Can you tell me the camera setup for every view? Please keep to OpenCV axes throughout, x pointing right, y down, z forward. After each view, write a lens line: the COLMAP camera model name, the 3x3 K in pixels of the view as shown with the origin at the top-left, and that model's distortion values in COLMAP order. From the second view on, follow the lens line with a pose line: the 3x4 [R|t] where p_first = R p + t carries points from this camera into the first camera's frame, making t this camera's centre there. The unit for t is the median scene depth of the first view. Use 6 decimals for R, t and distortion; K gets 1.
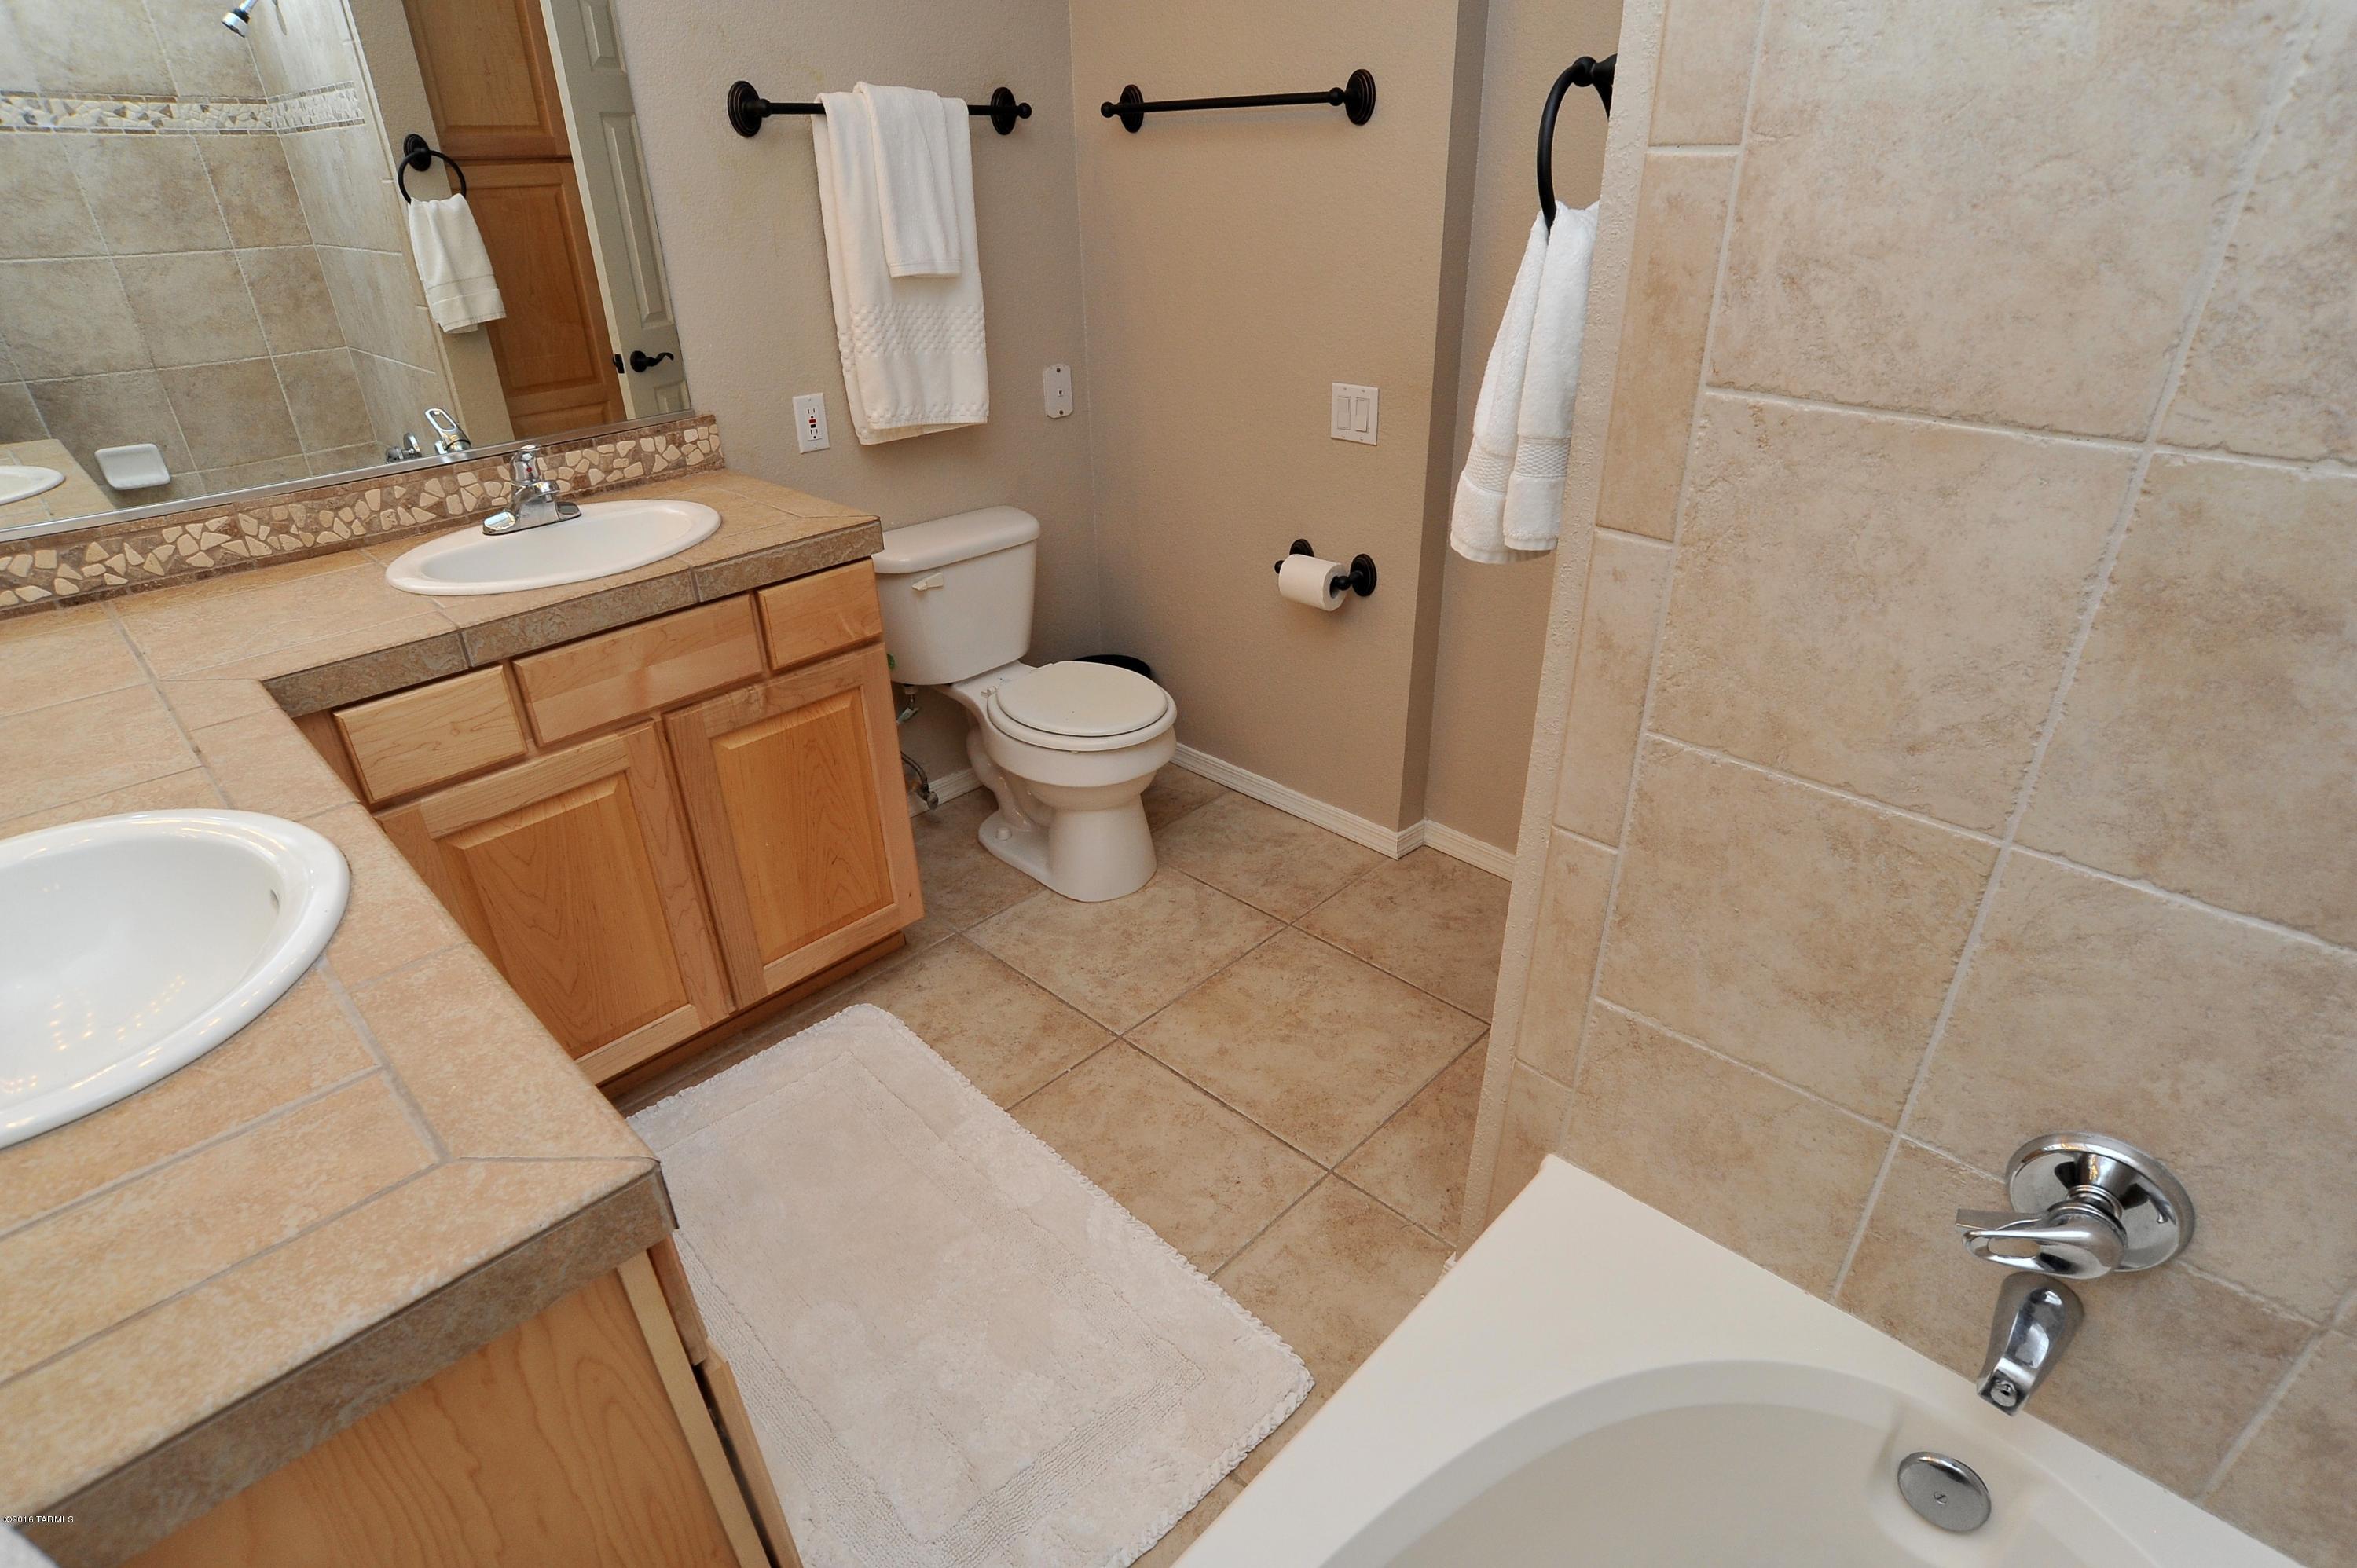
lens RADIAL K [[1196.3, 0, 1178.5], [0, 1196.3, 784.0], [0, 0, 1]] dist [-0.094342, 0.042469]
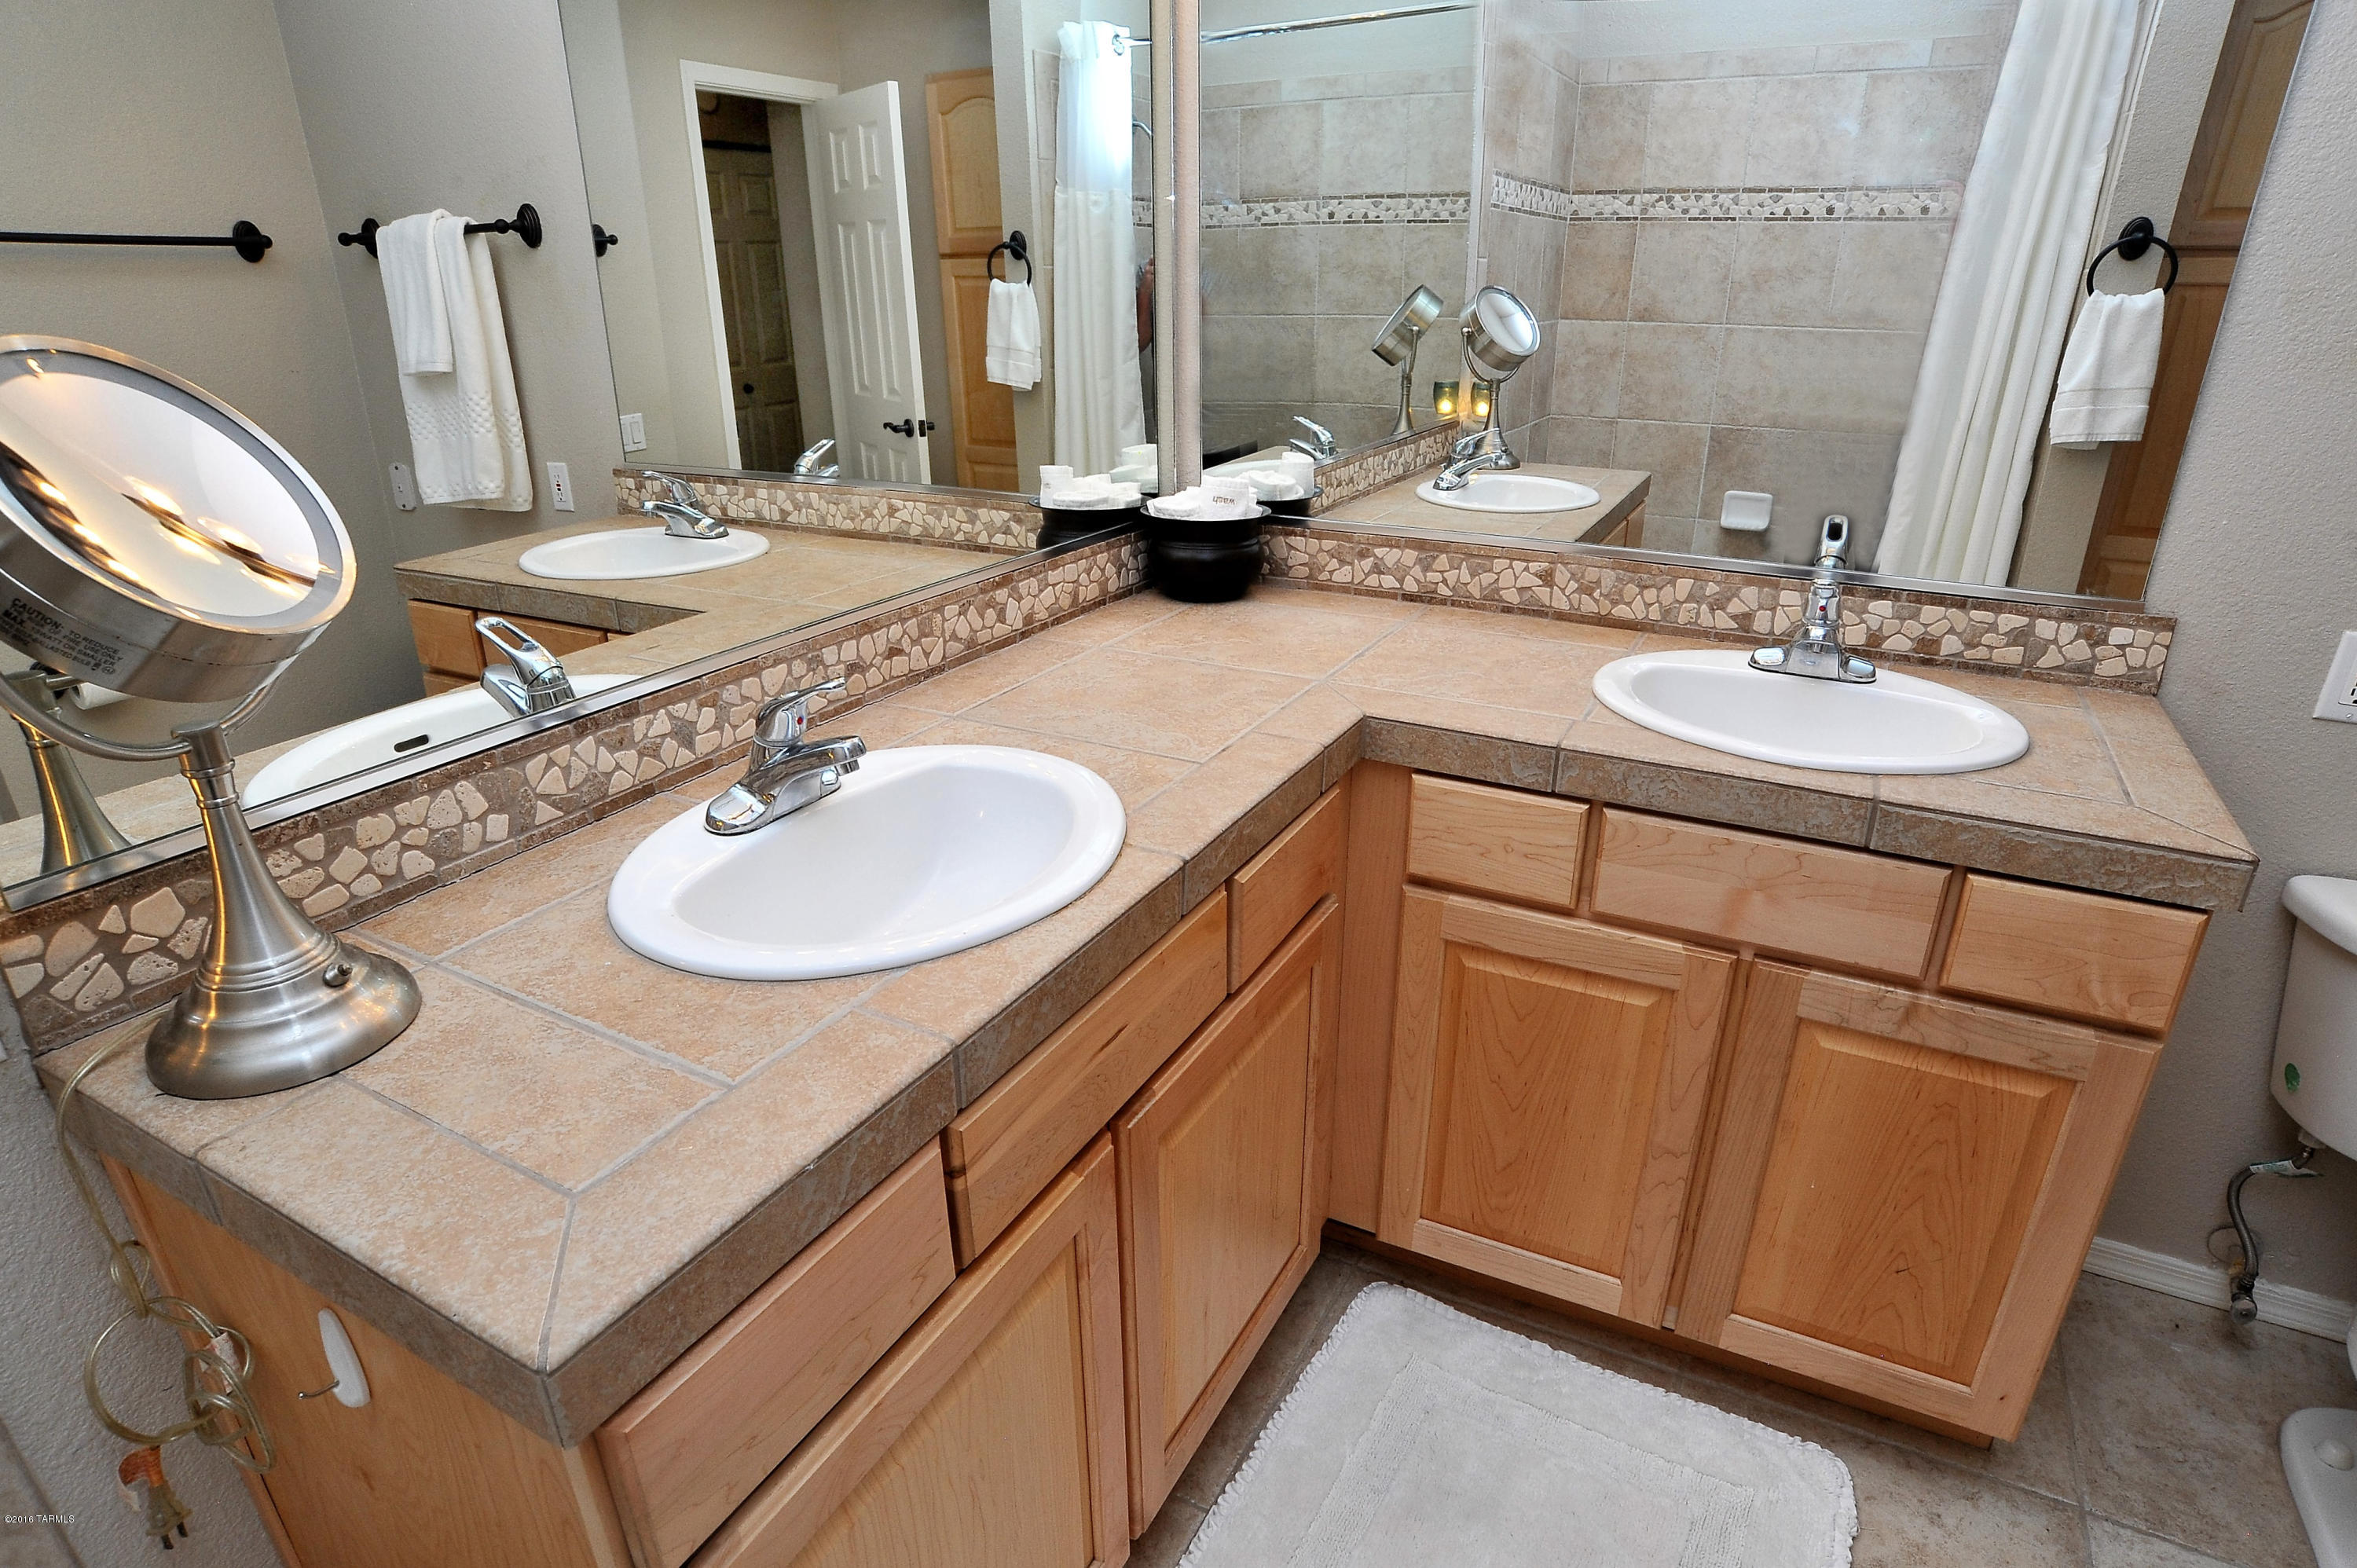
lens RADIAL K [[1249.9, 0, 1178.5], [0, 1249.9, 784.0], [0, 0, 1]] dist [-0.099914, 0.036851]
pose [[0.272259, 0.378186, -0.884788, 0.081304], [-0.451293, 0.862304, 0.229708, -0.129582], [0.849829, 0.336759, 0.405443, 0.267380]]
